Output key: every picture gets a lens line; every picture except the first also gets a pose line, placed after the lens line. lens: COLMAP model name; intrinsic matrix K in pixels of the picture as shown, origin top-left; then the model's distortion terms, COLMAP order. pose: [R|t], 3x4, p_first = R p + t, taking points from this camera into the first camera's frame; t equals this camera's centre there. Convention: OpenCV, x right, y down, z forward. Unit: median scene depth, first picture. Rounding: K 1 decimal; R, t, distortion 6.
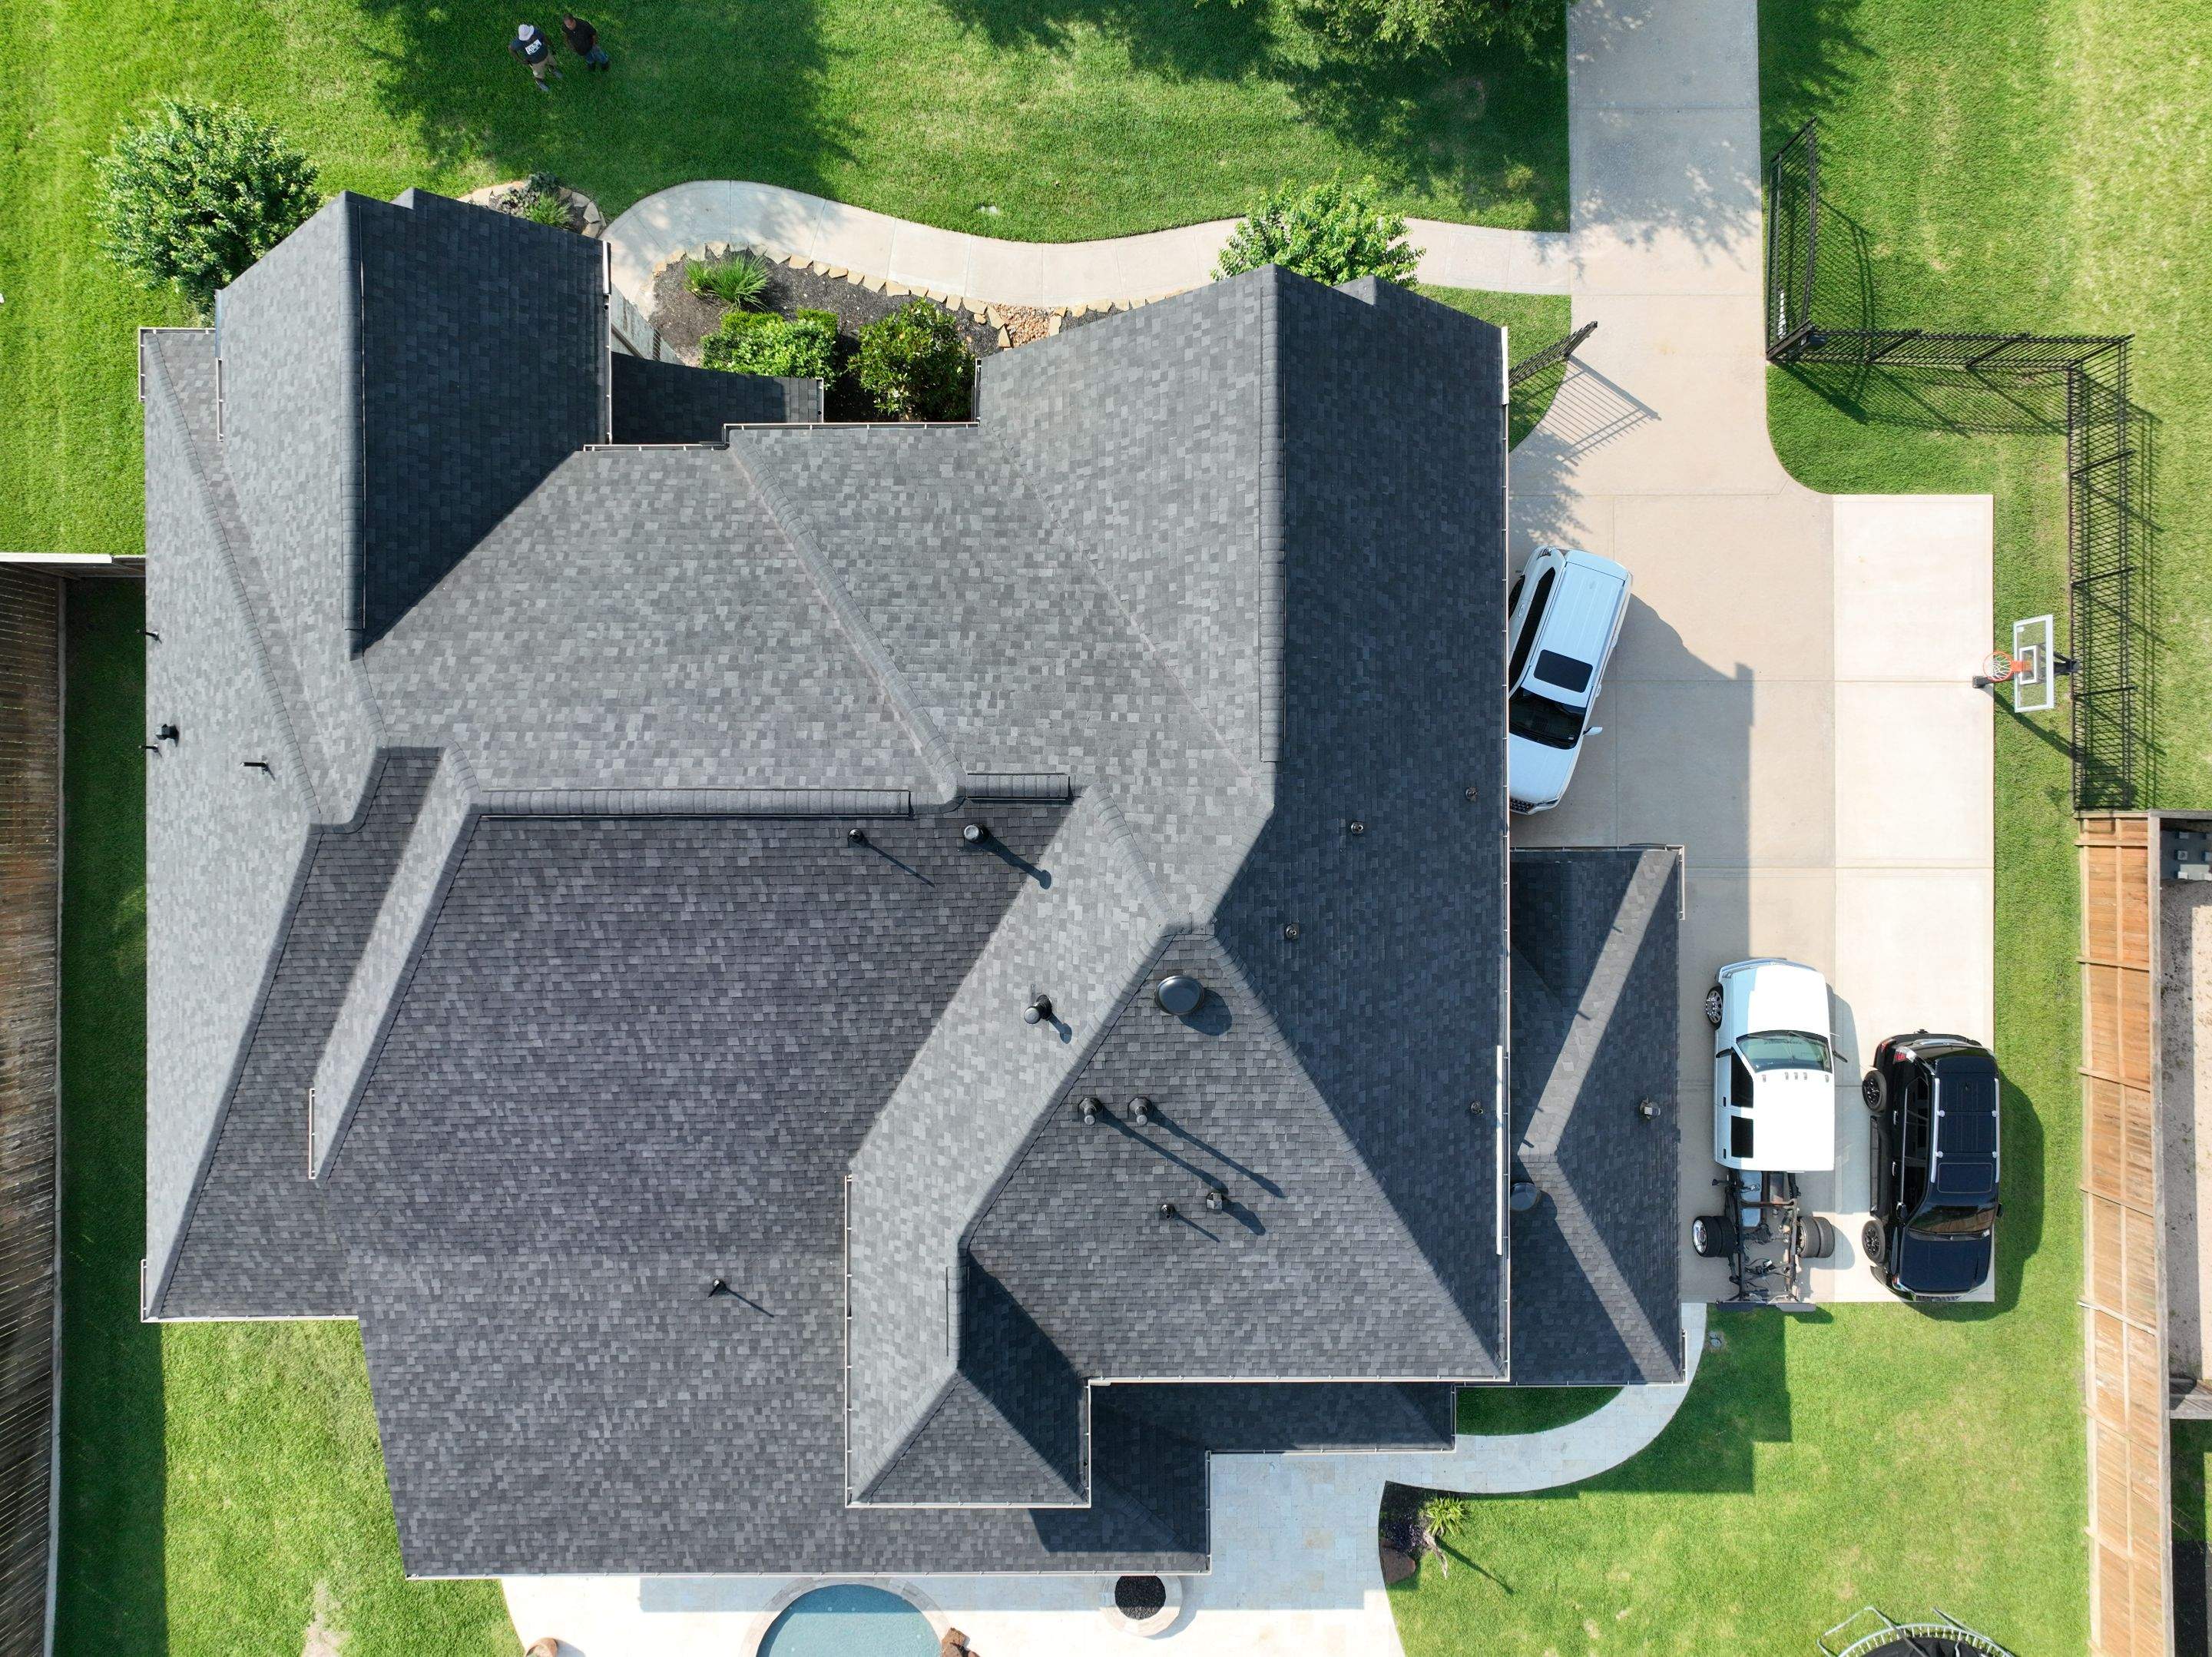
lens RADIAL K [[1554.8, 0, 1099.9], [0, 1554.8, 826.1], [0, 0, 1]] dist [-0.002853, 0.019639]
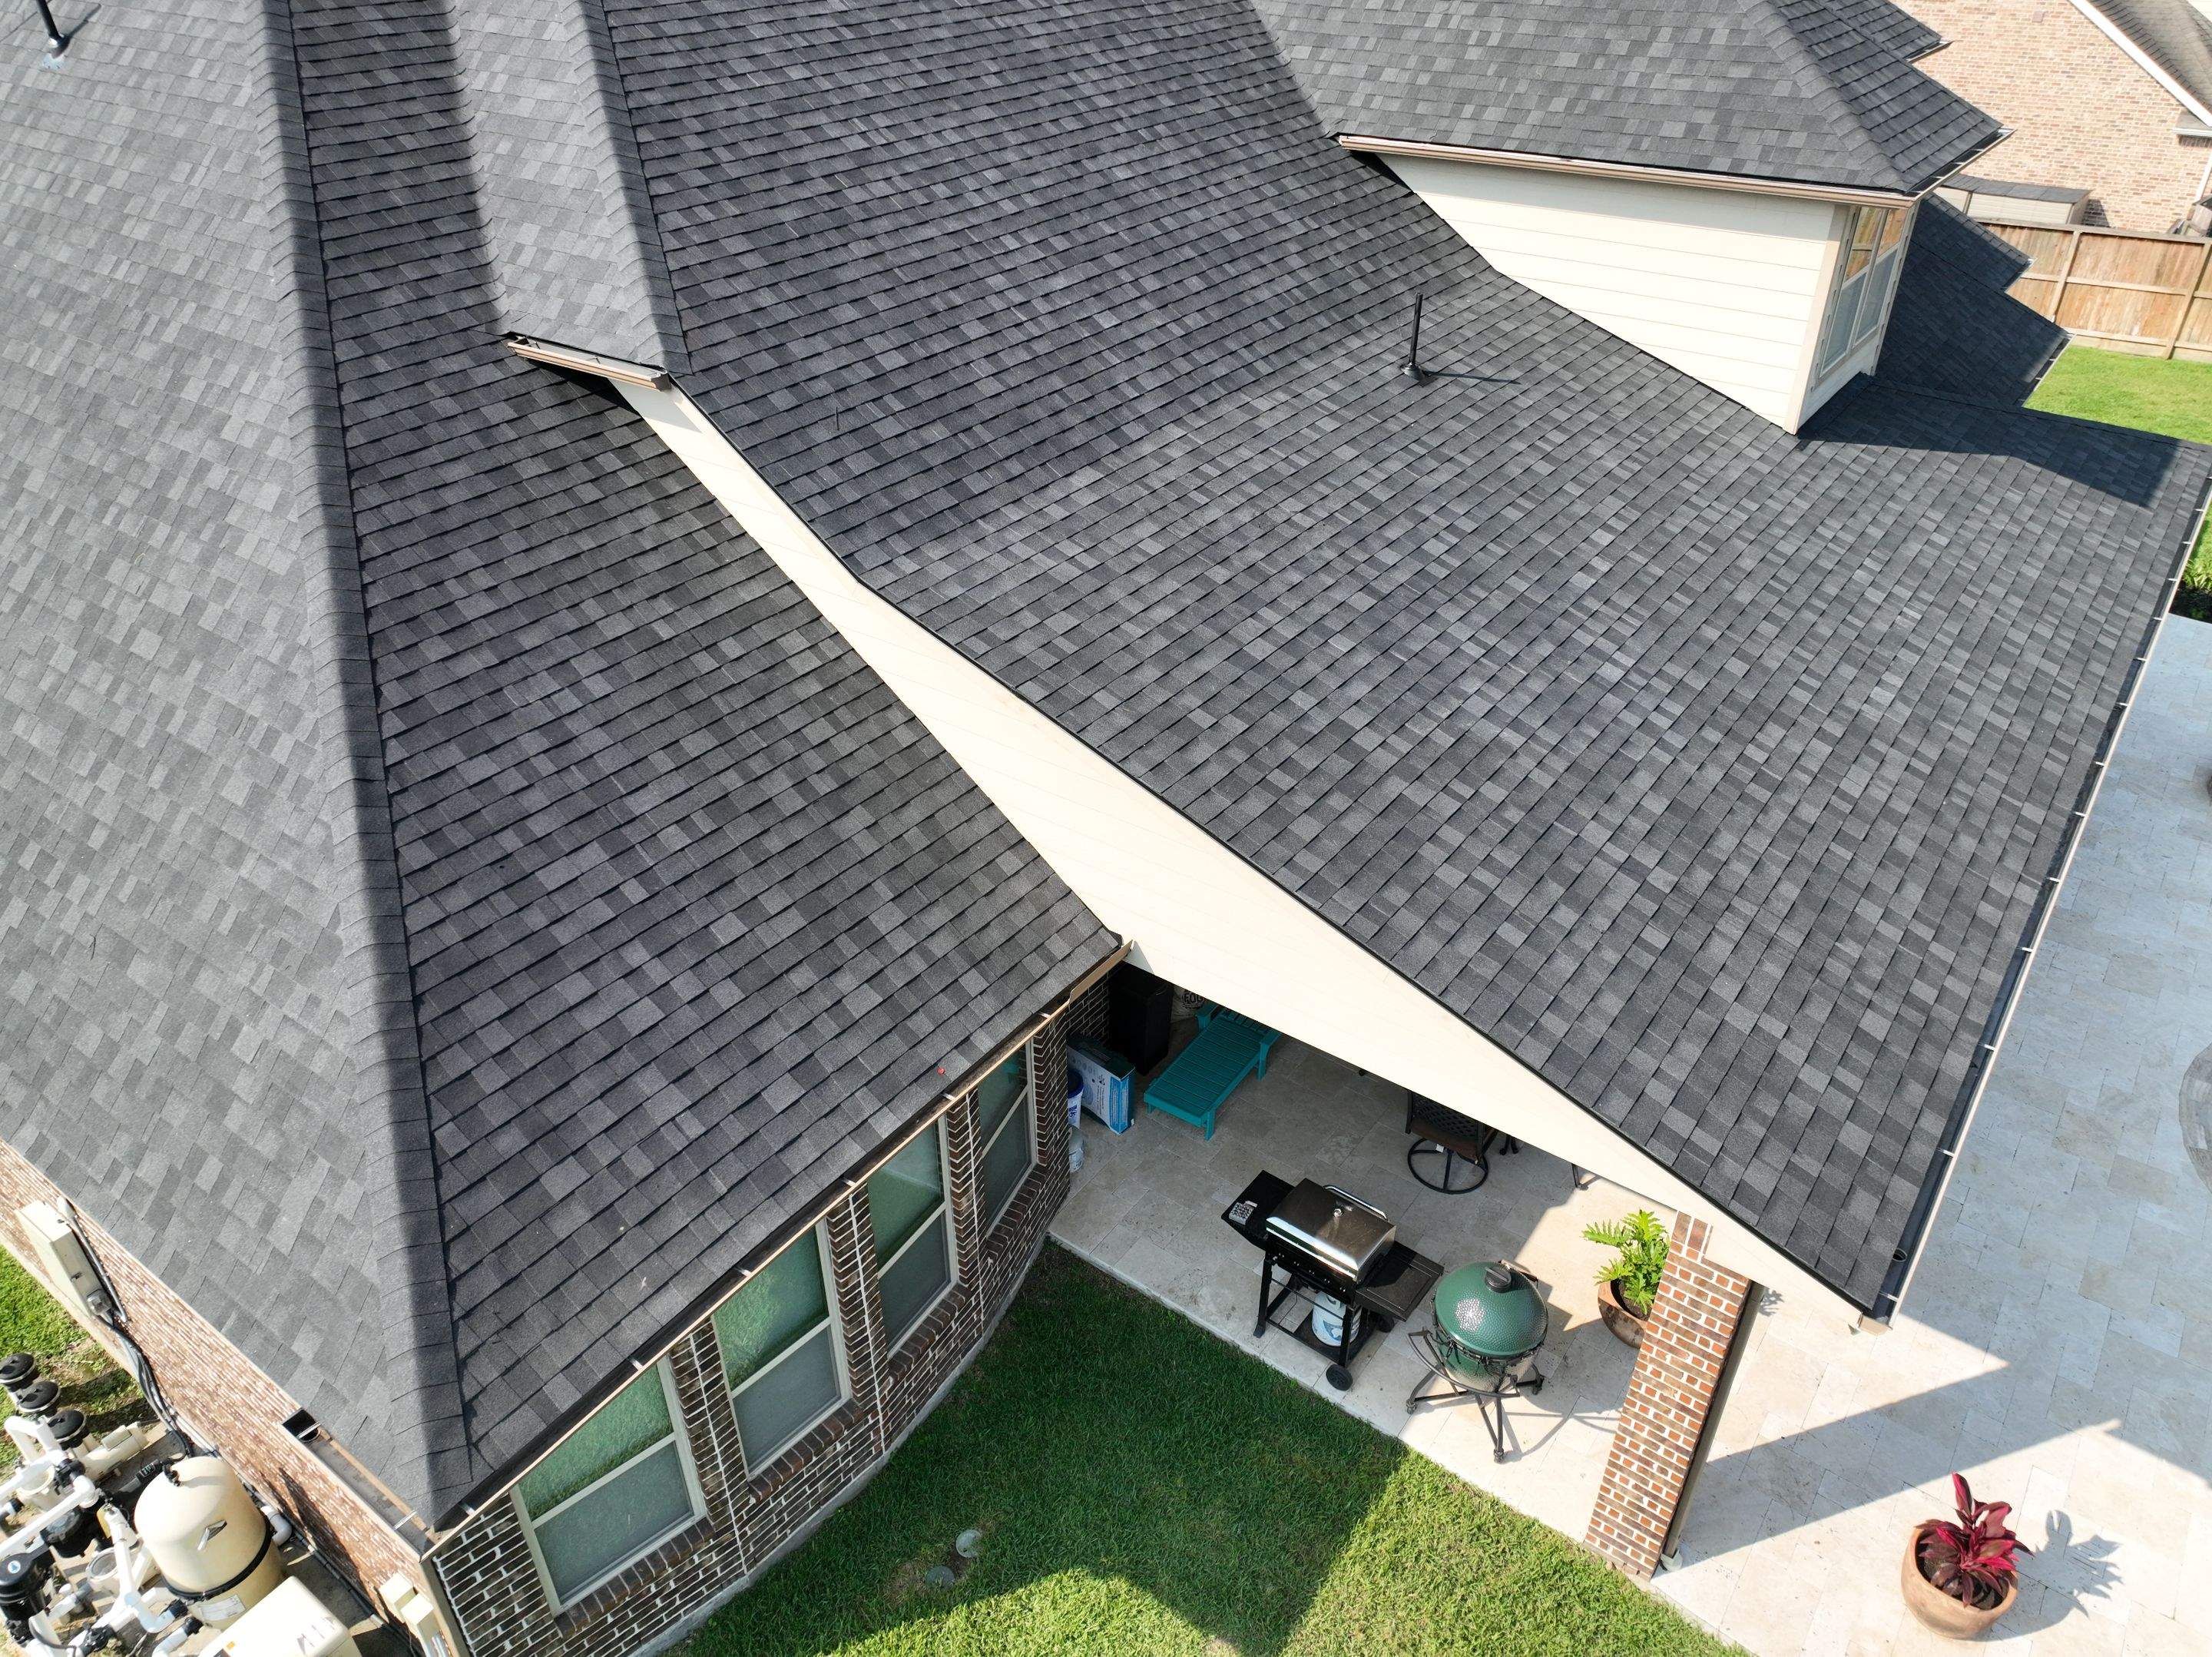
lens RADIAL K [[1554.8, 0, 1103.1], [0, 1554.8, 824.1], [0, 0, 1]] dist [-0.002853, 0.019639]
pose [[0.596673, -0.442016, 0.669778, -0.757134], [0.802467, 0.323210, -0.501579, 0.550114], [0.005227, 0.836754, 0.547554, 0.898340]]
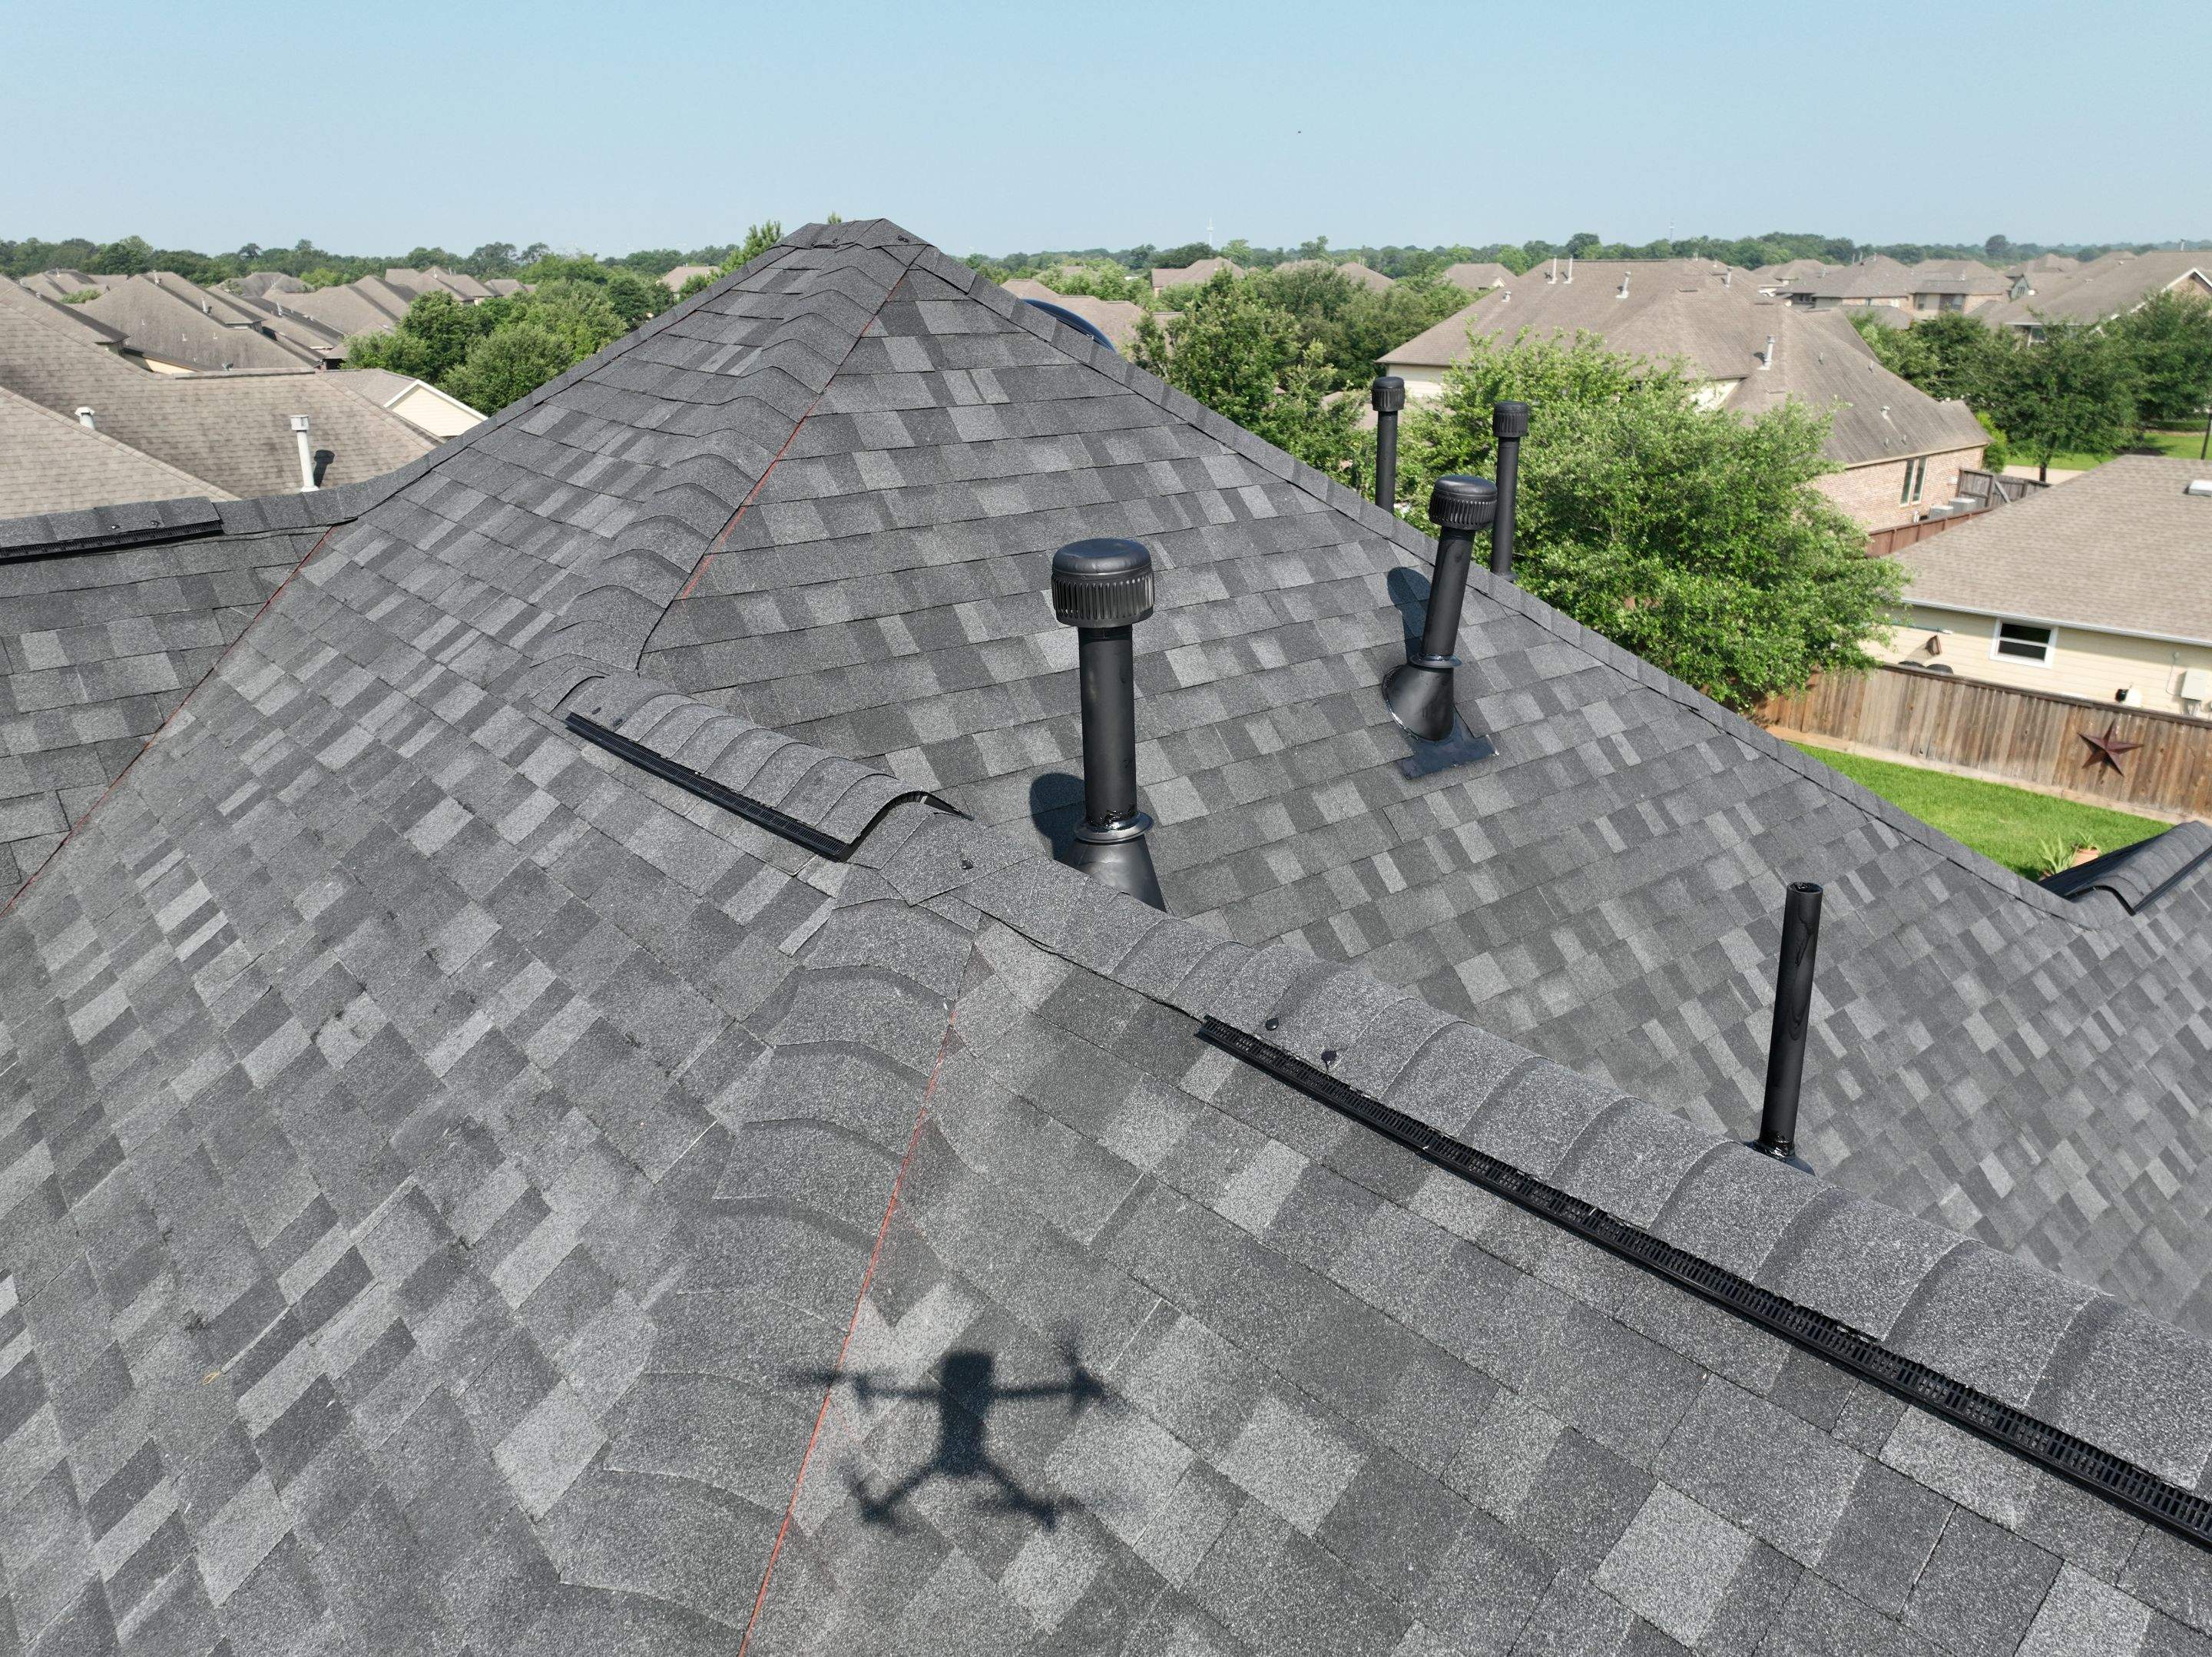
lens RADIAL K [[1554.8, 0, 1102.6], [0, 1554.8, 835.1], [0, 0, 1]] dist [-0.002853, 0.019639]
pose [[-0.658041, -0.254359, 0.708719, -0.176456], [0.752930, -0.233359, 0.615338, -0.090130], [0.008870, 0.938533, 0.345075, 0.808817]]
